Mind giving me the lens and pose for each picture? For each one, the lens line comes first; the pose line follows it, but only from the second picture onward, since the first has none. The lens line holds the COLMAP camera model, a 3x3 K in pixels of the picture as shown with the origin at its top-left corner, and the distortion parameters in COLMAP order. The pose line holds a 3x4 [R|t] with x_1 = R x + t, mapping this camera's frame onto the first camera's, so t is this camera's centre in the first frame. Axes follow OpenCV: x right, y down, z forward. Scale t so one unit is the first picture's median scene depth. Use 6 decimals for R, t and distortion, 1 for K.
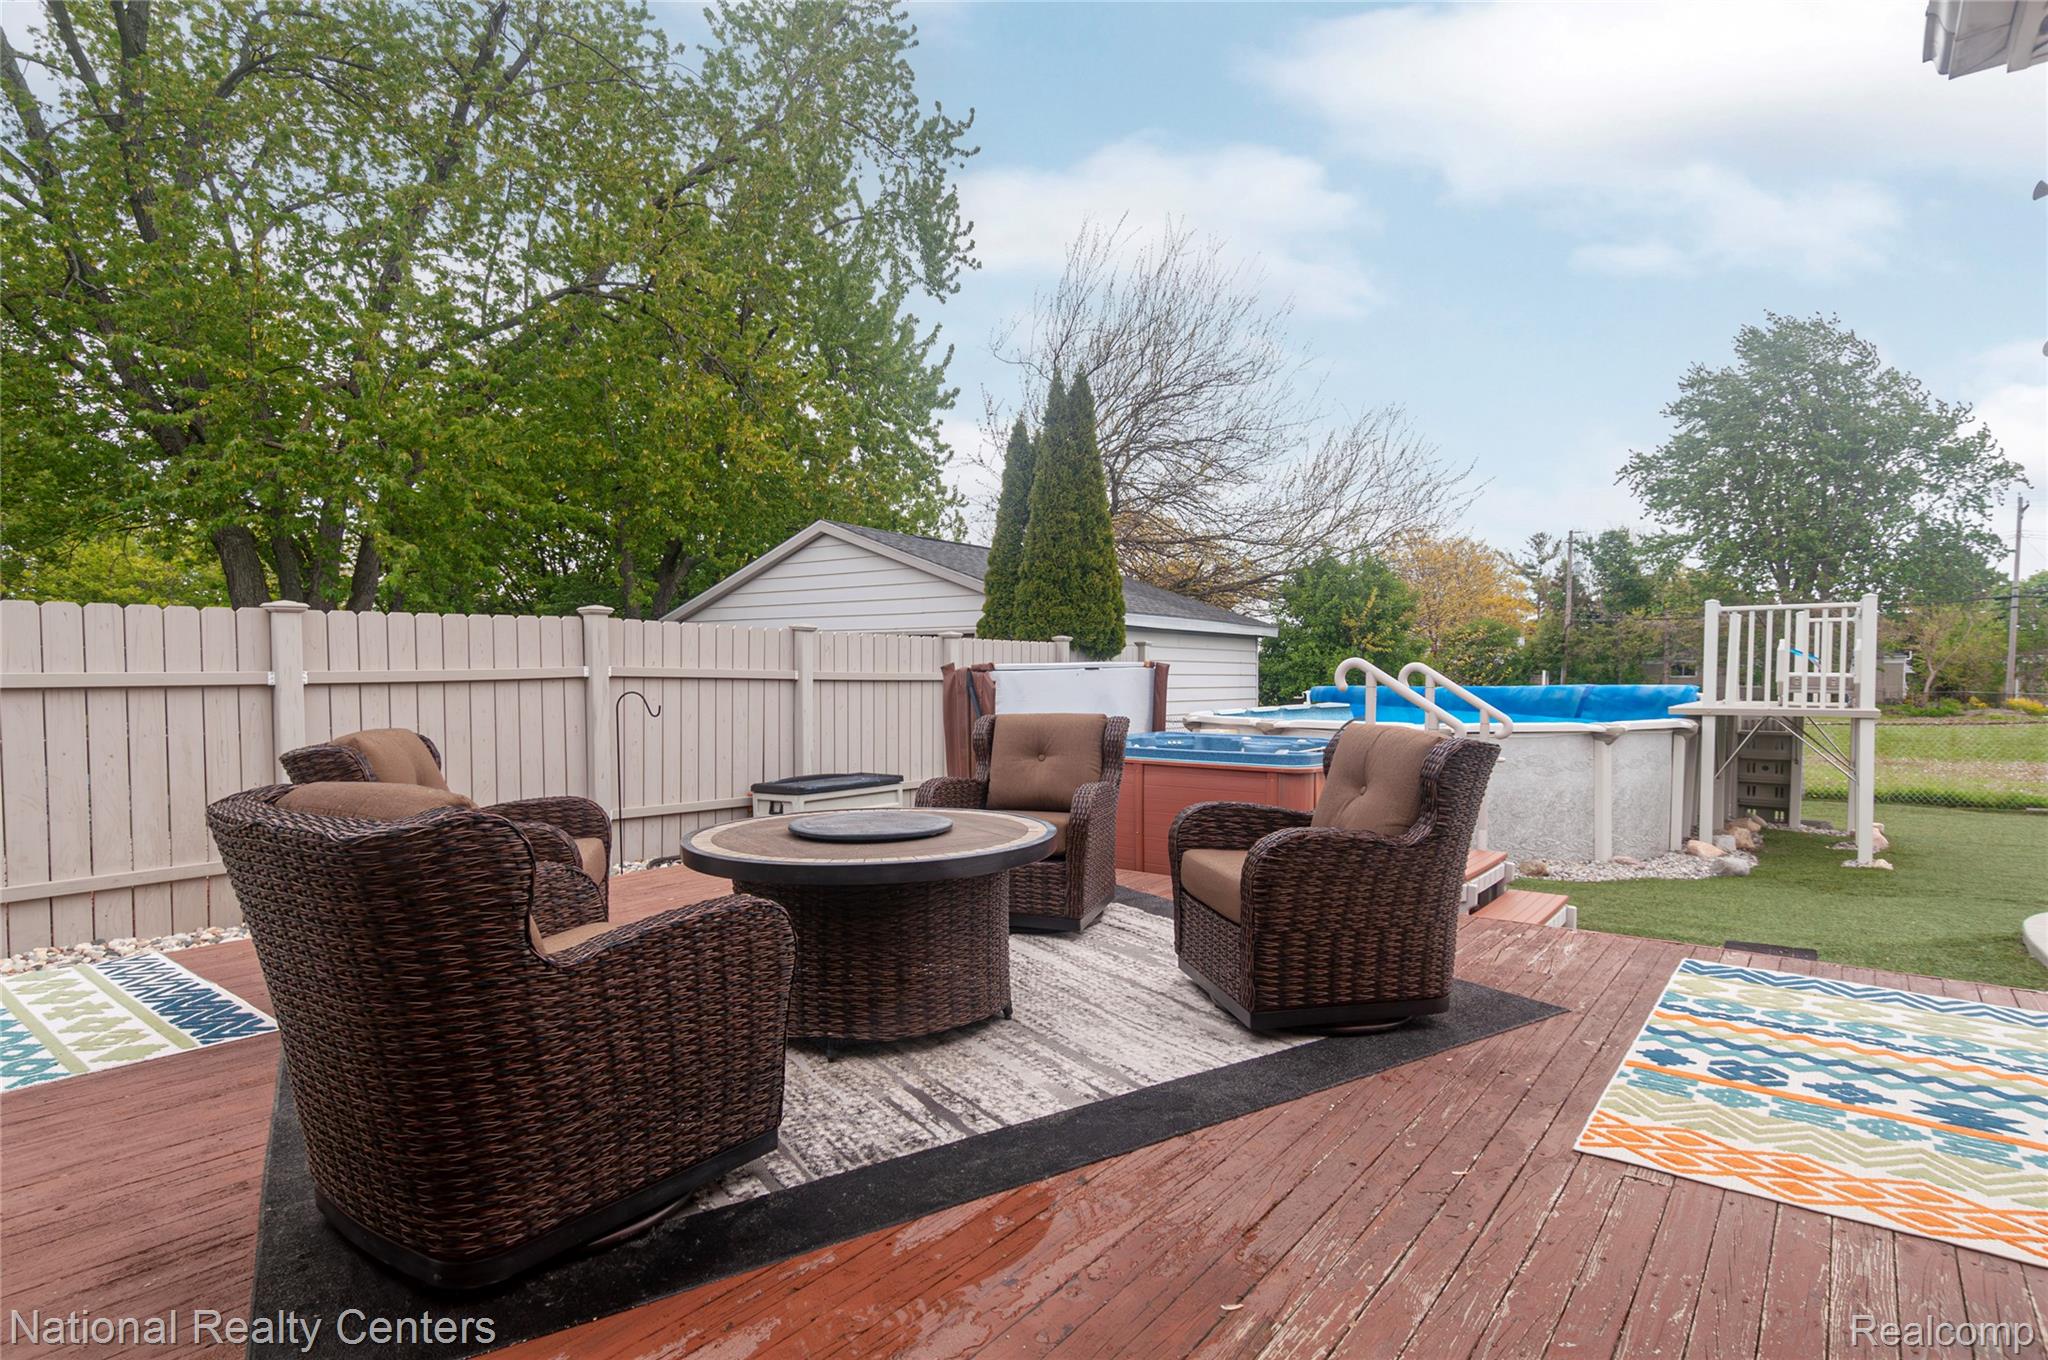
lens RADIAL K [[1055.0, 0, 1025.2], [0, 1055.0, 717.6], [0, 0, 1]] dist [0.012471, 0.000911]
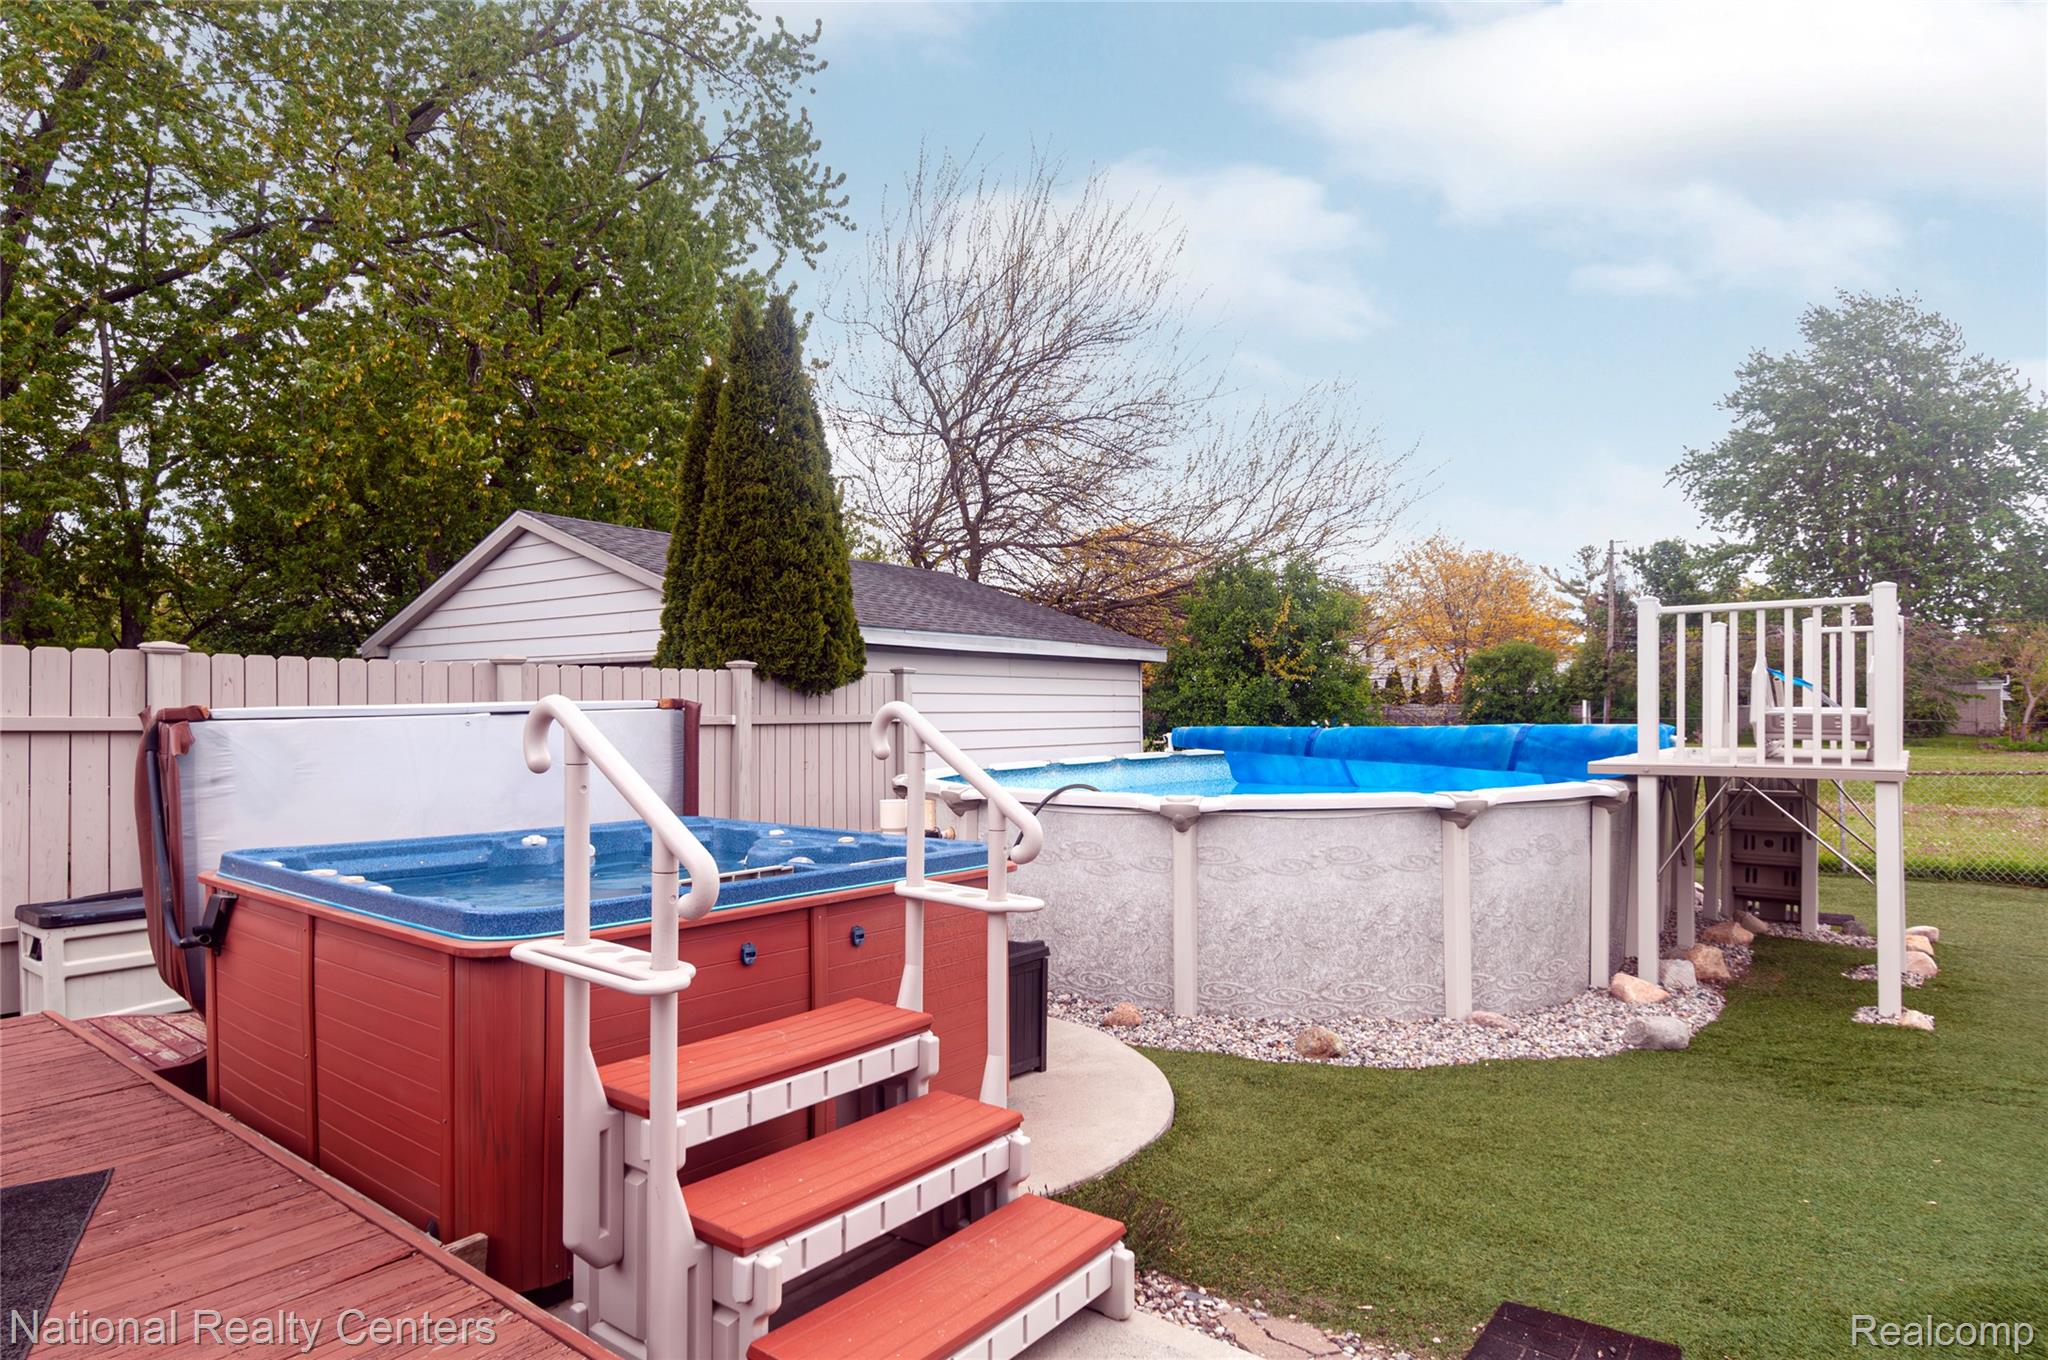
lens RADIAL K [[1147.9, 0, 1015.2], [0, 1147.9, 739.9], [0, 0, 1]] dist [0.000198, -0.000590]
pose [[0.999711, -0.007138, -0.022952, 0.120351], [0.006829, 0.999885, -0.013542, -0.007147], [0.023046, 0.013382, 0.999645, 0.129082]]
